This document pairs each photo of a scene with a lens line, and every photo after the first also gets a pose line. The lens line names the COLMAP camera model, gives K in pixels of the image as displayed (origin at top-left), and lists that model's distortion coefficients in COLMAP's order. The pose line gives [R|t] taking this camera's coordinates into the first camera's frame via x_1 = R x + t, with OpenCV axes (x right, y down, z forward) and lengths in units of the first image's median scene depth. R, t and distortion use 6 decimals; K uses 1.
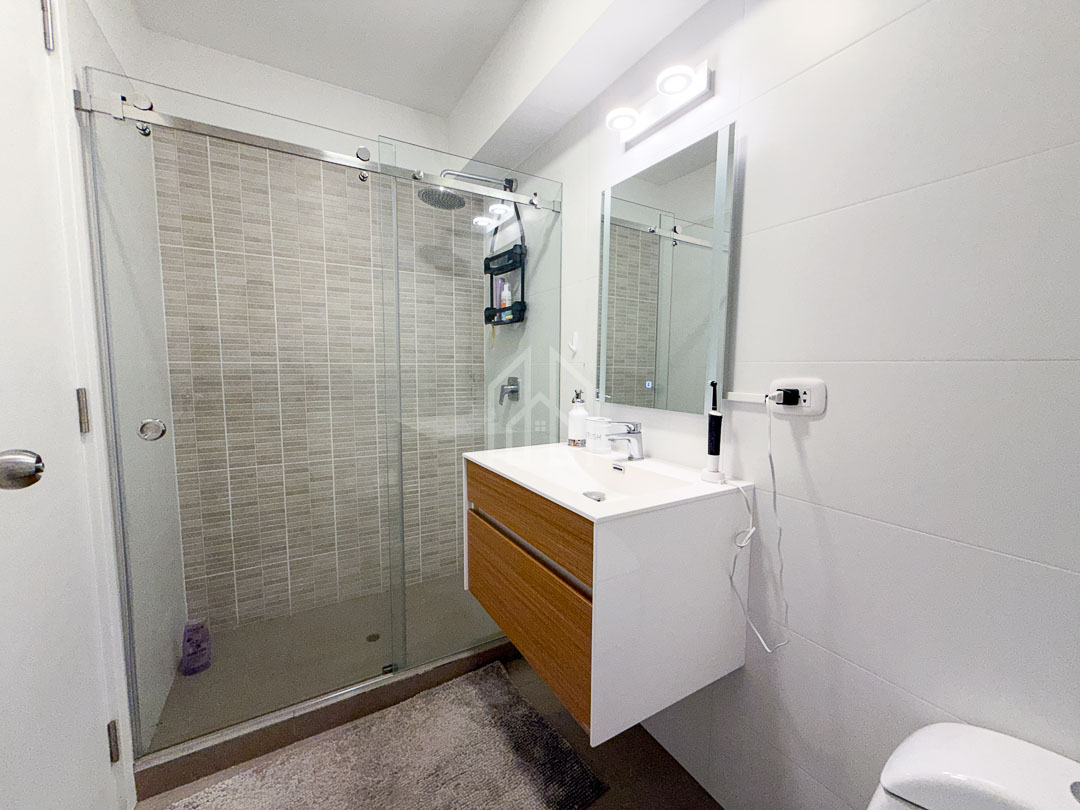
lens RADIAL K [[430.5, 0, 542.6], [0, 430.5, 399.9], [0, 0, 1]] dist [0.001132, -0.000349]
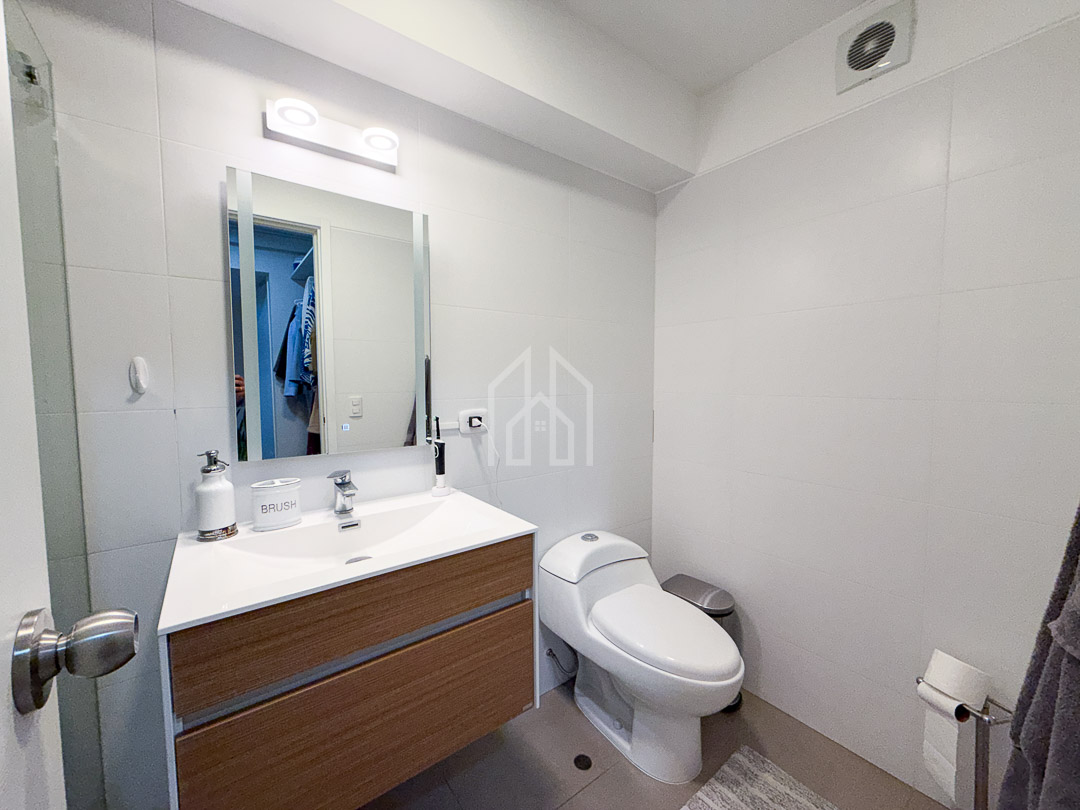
lens RADIAL K [[430.5, 0, 532.5], [0, 430.5, 406.5], [0, 0, 1]] dist [0.001132, -0.000349]
pose [[-0.107145, -0.076173, 0.991321, -0.897849], [0.076907, 0.993439, 0.084648, -0.161025], [-0.991264, 0.085309, -0.100584, 0.871786]]
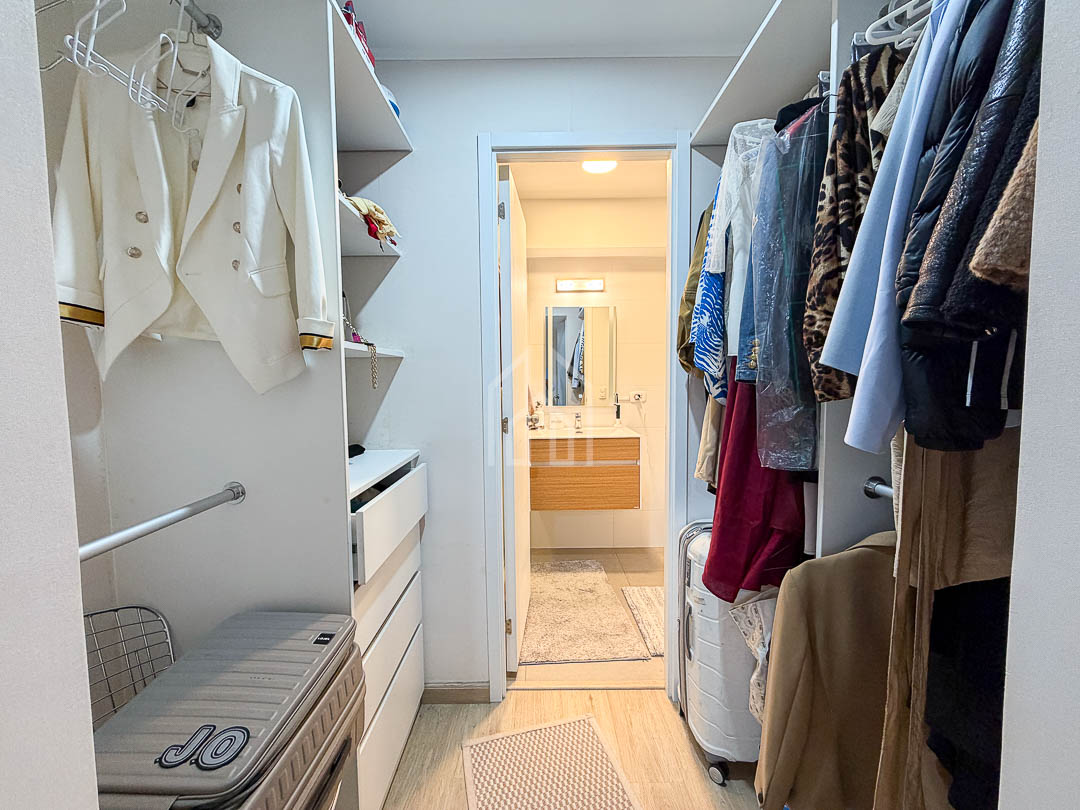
lens RADIAL K [[430.5, 0, 537.2], [0, 430.5, 404.8], [0, 0, 1]] dist [0.001132, -0.000349]
pose [[0.506609, -0.068882, 0.859420, -2.448467], [0.082116, 0.996127, 0.031433, -0.103466], [-0.858257, 0.054648, 0.510303, -0.019525]]
